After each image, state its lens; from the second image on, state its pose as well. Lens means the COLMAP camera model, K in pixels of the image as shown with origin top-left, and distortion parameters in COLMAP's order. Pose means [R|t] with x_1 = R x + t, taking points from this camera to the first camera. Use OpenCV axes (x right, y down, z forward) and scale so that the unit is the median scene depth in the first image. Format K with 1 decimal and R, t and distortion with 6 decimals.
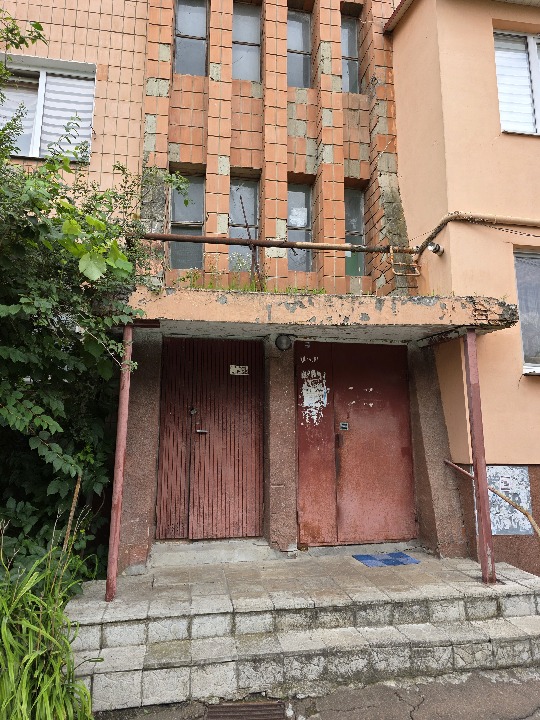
lens RADIAL K [[476.4, 0, 267.0], [0, 476.4, 352.5], [0, 0, 1]] dist [0.074903, -0.061993]
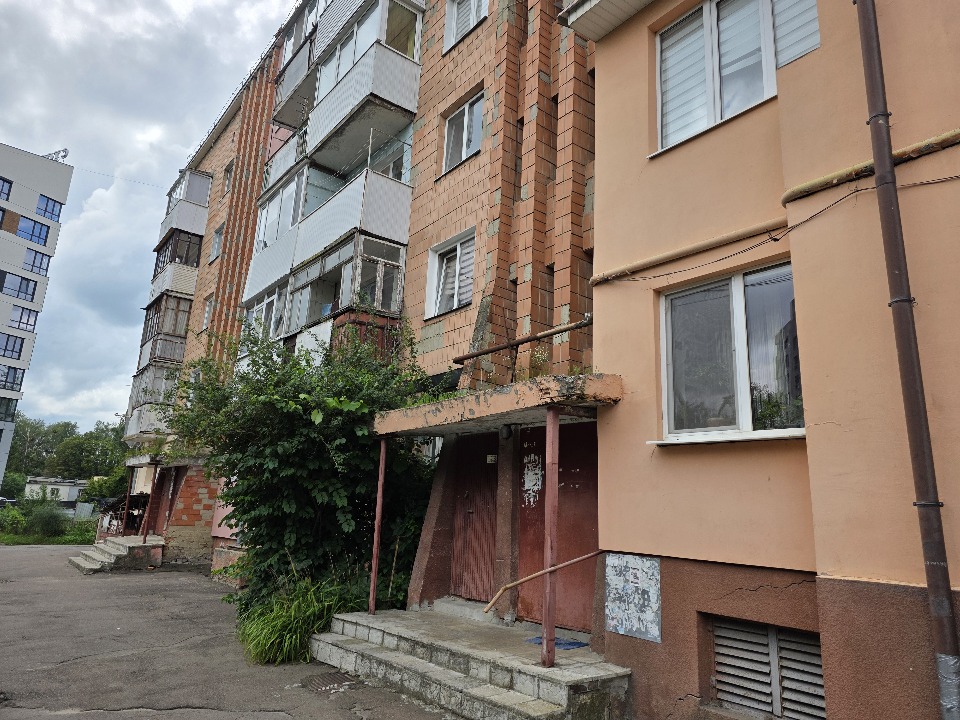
lens RADIAL K [[635.2, 0, 480.0], [0, 635.2, 360.0], [0, 0, 1]] dist [0.074903, -0.061993]
pose [[0.494120, -0.188483, -0.848717, 1.525259], [0.106910, 0.981980, -0.155836, 0.045260], [0.862795, -0.013734, 0.505367, 0.211105]]
